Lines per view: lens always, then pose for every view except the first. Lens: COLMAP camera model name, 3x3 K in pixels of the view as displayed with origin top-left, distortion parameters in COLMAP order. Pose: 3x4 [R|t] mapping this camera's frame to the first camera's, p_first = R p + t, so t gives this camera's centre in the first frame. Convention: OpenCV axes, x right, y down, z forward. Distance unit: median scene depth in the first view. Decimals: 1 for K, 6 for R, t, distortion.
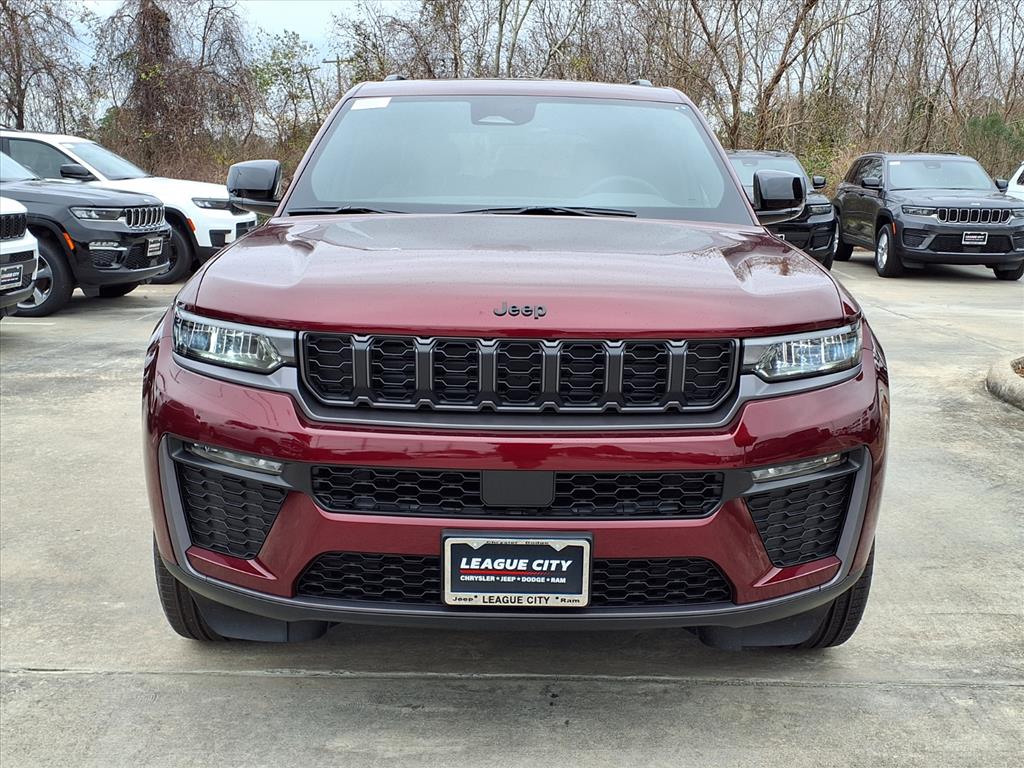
lens RADIAL K [[1000.7, 0, 510.4], [0, 1000.7, 369.8], [0, 0, 1]] dist [0.125048, -0.011951]
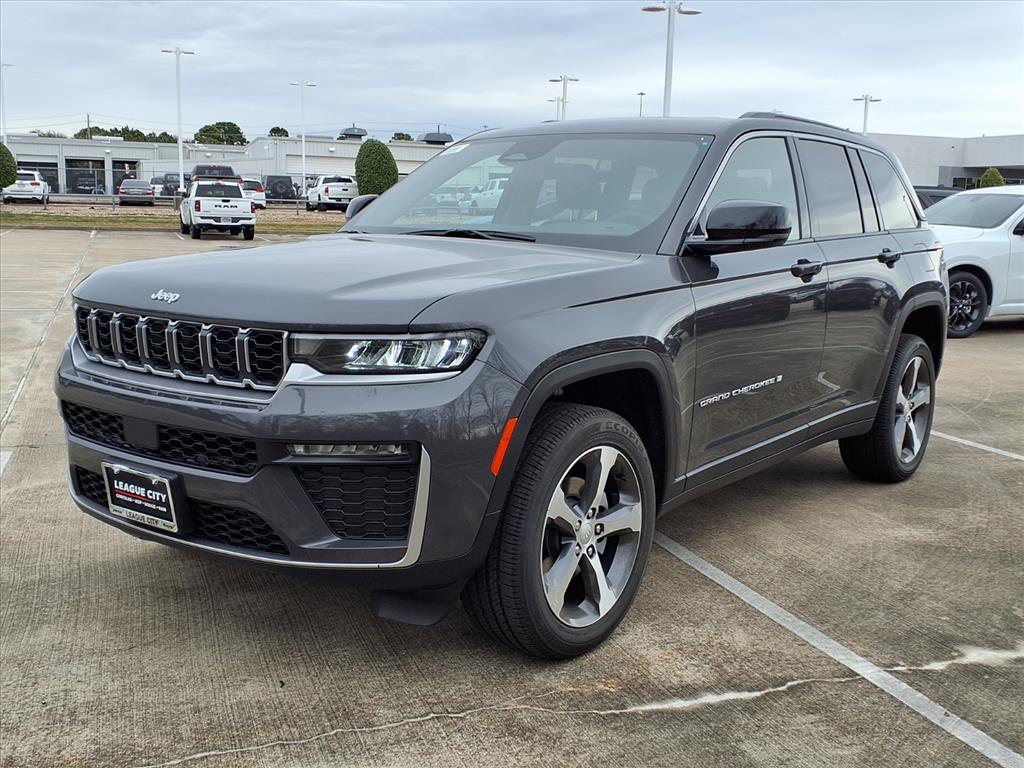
lens RADIAL K [[1069.6, 0, 512.0], [0, 1069.6, 384.0], [0, 0, 1]] dist [0.006191, -0.319043]
pose [[0.821321, 0.093101, -0.562819, 1.161525], [-0.115413, 0.993309, -0.004110, 0.005030], [0.558670, 0.068333, 0.826570, 0.115781]]
